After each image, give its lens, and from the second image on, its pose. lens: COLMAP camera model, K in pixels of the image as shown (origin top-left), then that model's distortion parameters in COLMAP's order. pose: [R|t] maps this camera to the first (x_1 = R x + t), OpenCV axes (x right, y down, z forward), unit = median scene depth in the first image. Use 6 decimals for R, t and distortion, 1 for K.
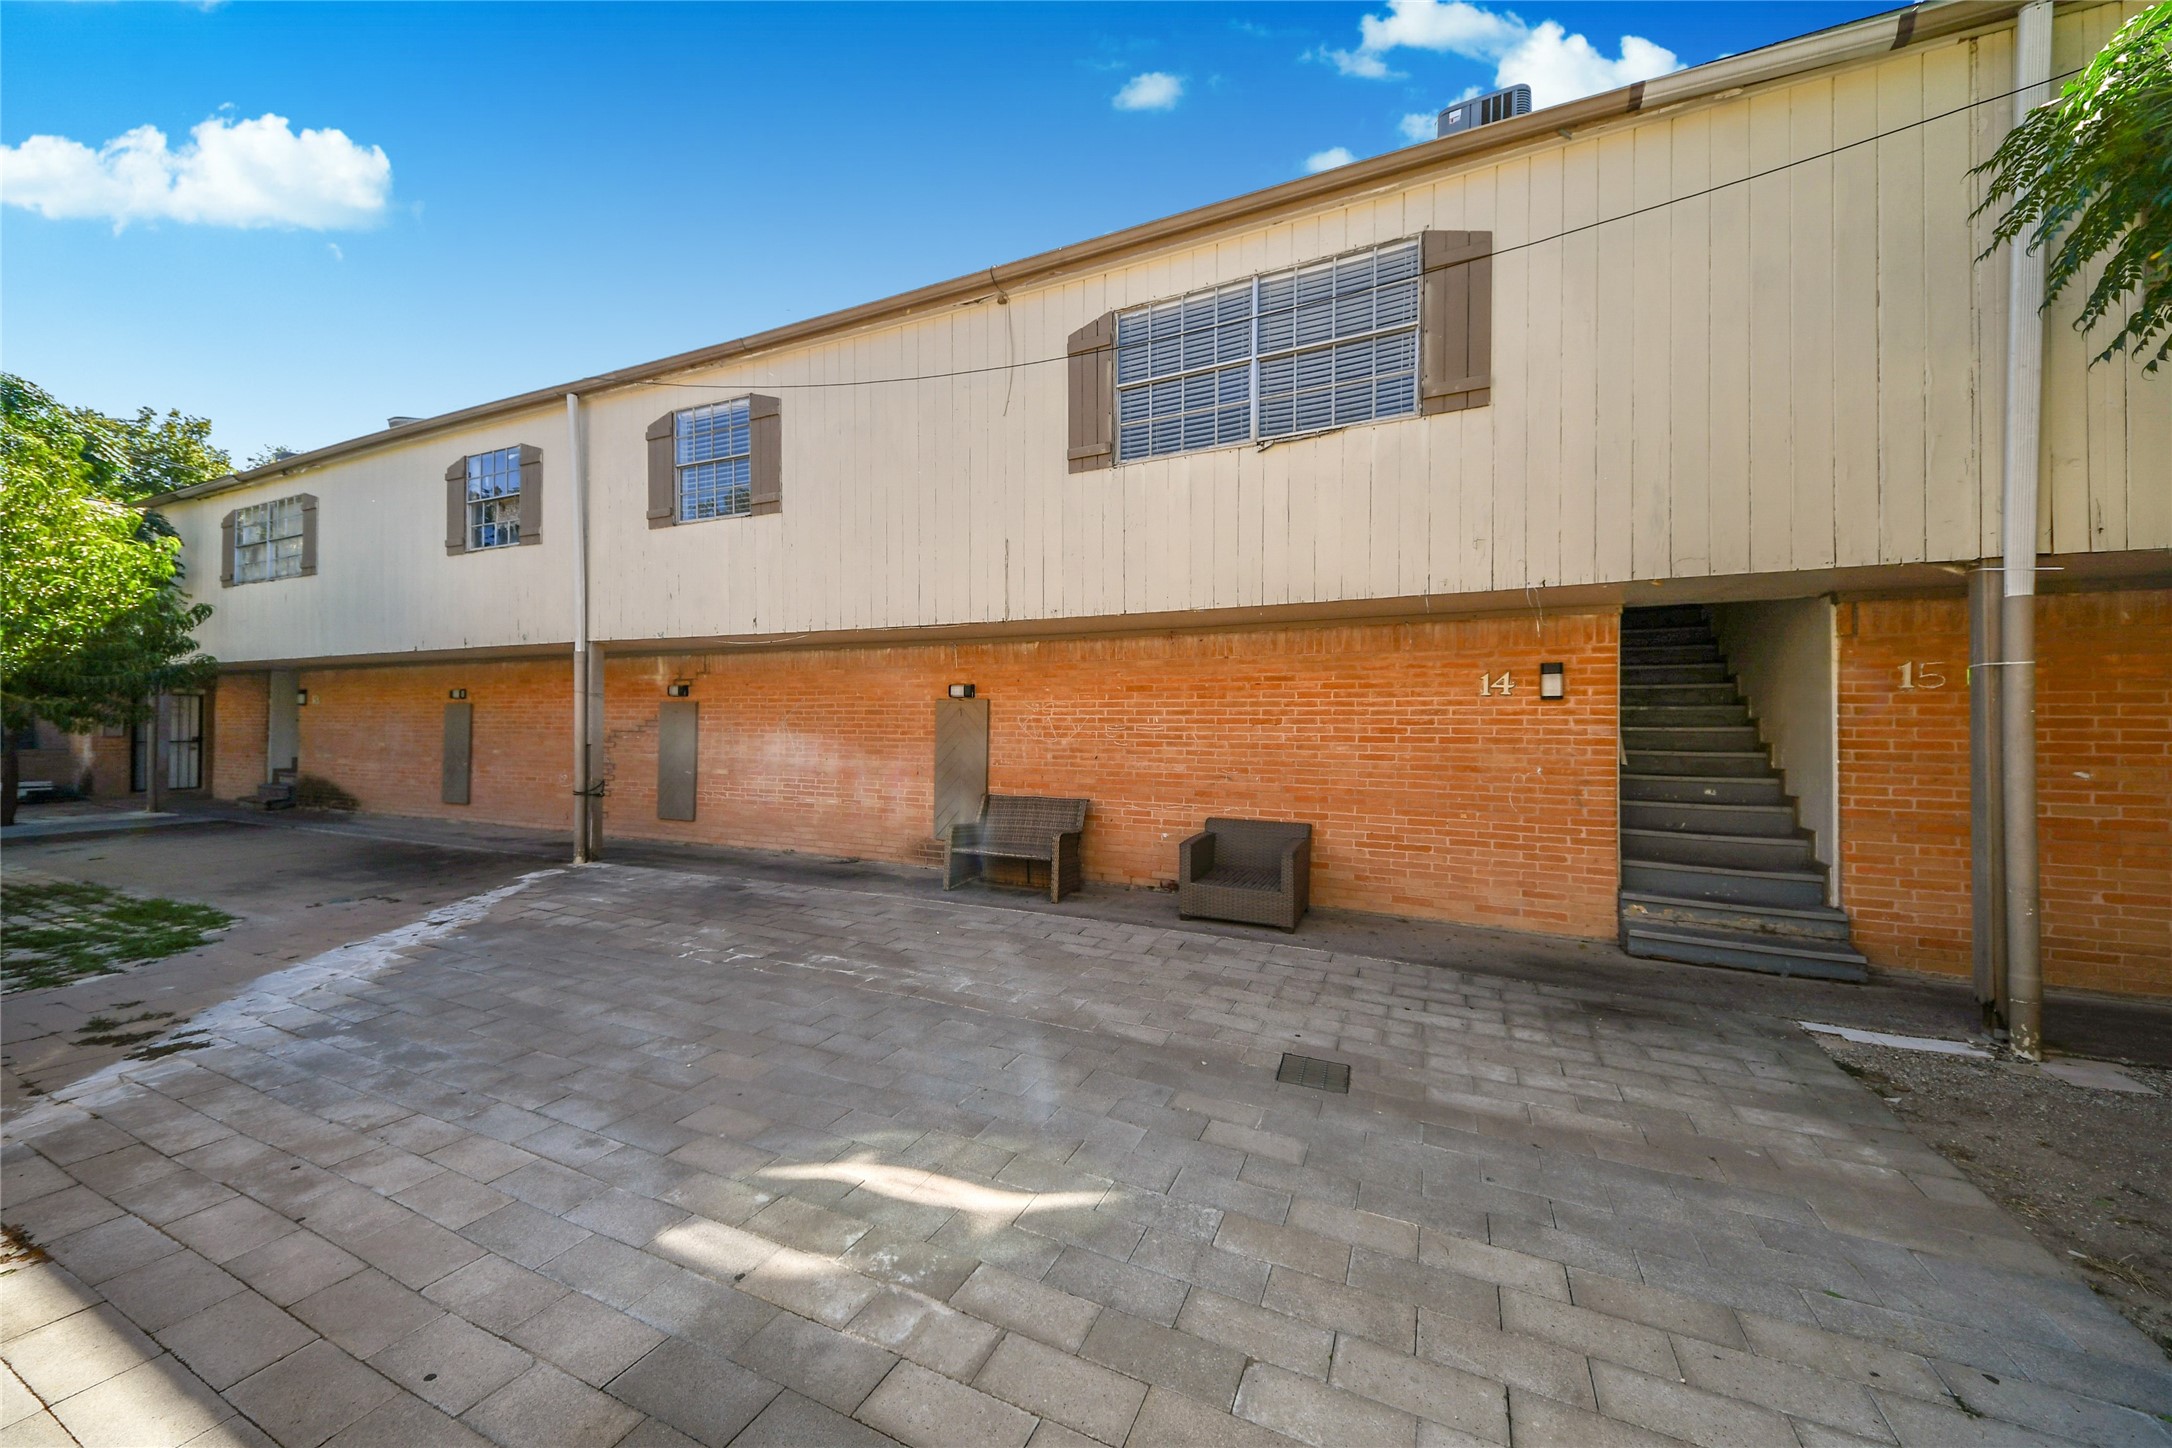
lens RADIAL K [[768.9, 0, 1072.4], [0, 768.9, 712.3], [0, 0, 1]] dist [0.063676, -0.025942]
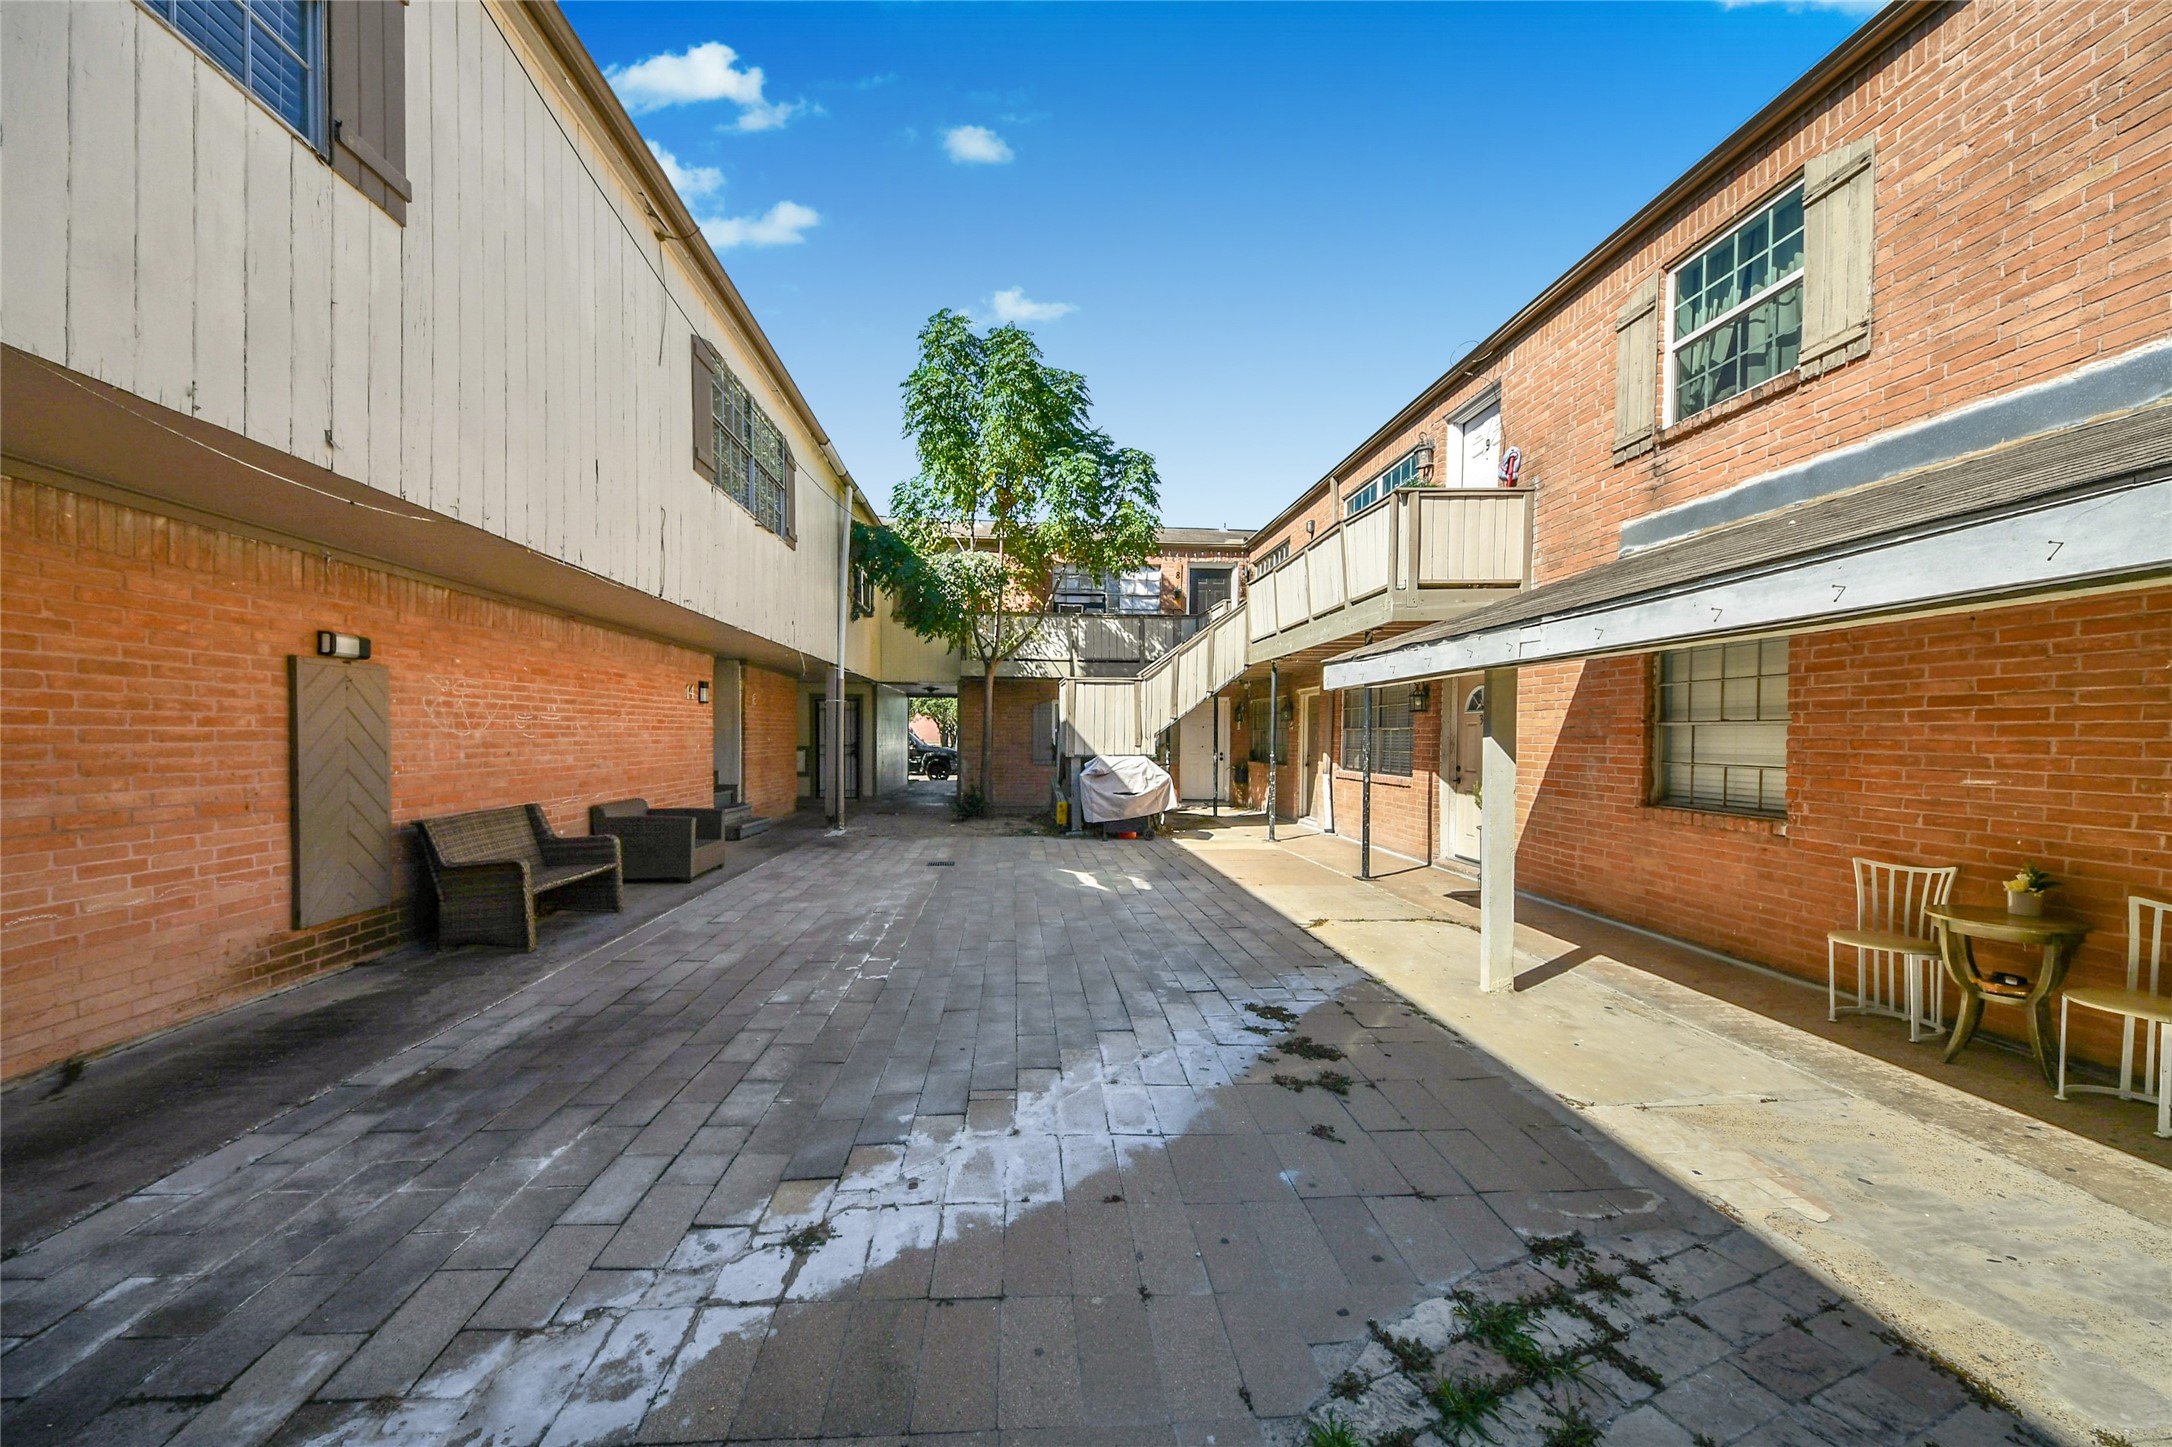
lens RADIAL K [[768.9, 0, 1072.4], [0, 768.9, 711.8], [0, 0, 1]] dist [0.063676, -0.025942]
pose [[-0.486096, 0.011820, 0.873826, -1.009828], [-0.029272, 0.999127, -0.029799, 0.023784], [-0.873415, -0.040064, -0.485325, 0.923879]]
